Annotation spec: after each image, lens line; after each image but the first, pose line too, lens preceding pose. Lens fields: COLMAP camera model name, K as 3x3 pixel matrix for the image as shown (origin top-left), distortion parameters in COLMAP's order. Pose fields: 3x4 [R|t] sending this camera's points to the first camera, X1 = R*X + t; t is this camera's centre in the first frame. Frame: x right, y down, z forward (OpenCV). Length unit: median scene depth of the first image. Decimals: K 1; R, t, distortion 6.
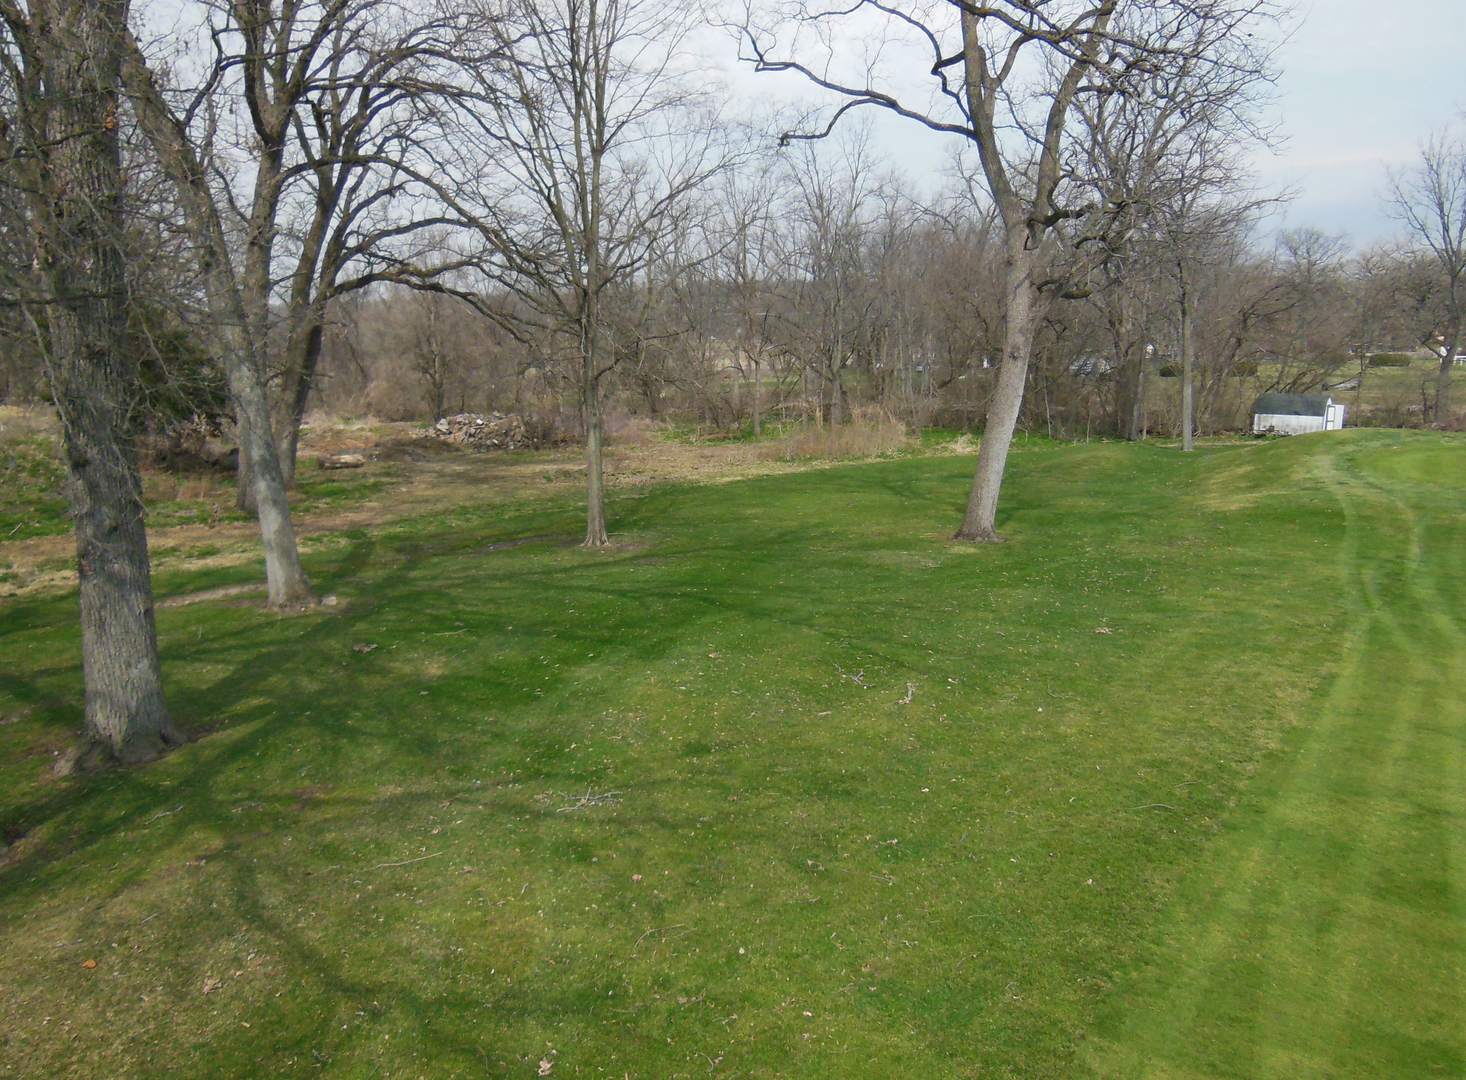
lens RADIAL K [[1046.1, 0, 728.5], [0, 1046.1, 543.0], [0, 0, 1]] dist [0.010045, 0.003475]
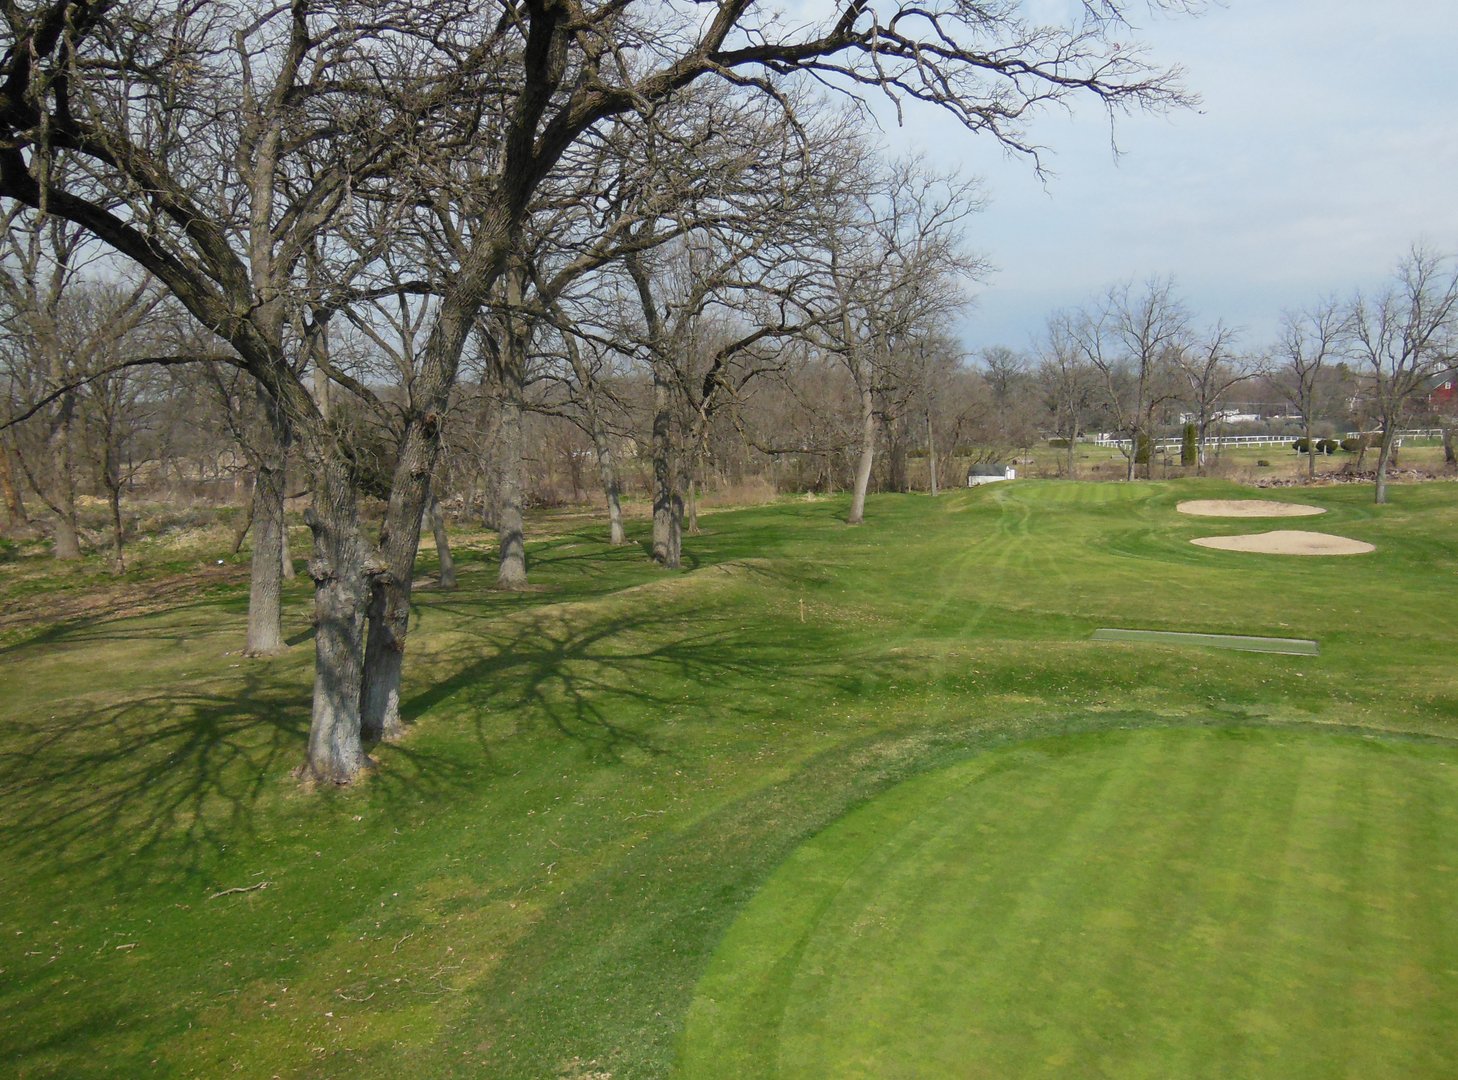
lens RADIAL K [[1040.4, 0, 735.2], [0, 1040.4, 539.9], [0, 0, 1]] dist [0.010045, 0.003475]
pose [[0.973046, -0.040279, 0.227065, -0.268182], [0.060881, 0.994564, -0.084471, 0.103676], [-0.222429, 0.096018, 0.970209, -0.572447]]
